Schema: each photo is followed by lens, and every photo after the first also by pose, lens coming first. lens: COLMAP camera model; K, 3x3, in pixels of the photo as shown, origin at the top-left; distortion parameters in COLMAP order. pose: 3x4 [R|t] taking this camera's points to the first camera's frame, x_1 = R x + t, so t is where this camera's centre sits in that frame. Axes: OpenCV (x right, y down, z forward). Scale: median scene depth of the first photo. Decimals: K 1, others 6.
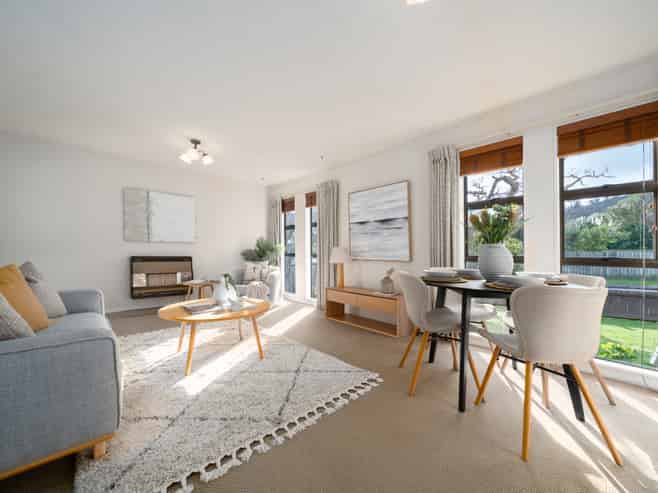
lens RADIAL K [[272.9, 0, 329.0], [0, 272.9, 246.5], [0, 0, 1]] dist [-0.000624, -0.000175]
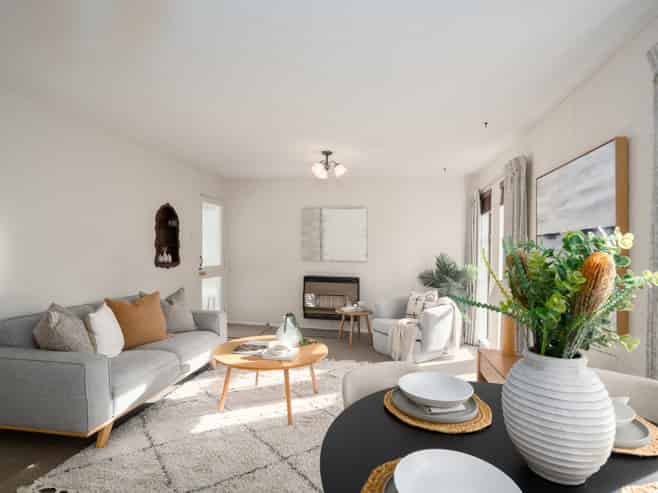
lens RADIAL K [[366.3, 0, 329.0], [0, 366.3, 246.5], [0, 0, 1]] dist [0.004220, 0.001416]
pose [[0.583687, -0.006516, -0.811952, 0.430608], [0.014442, 0.999893, 0.002358, -0.074492], [0.811850, -0.013103, 0.583719, 0.277167]]
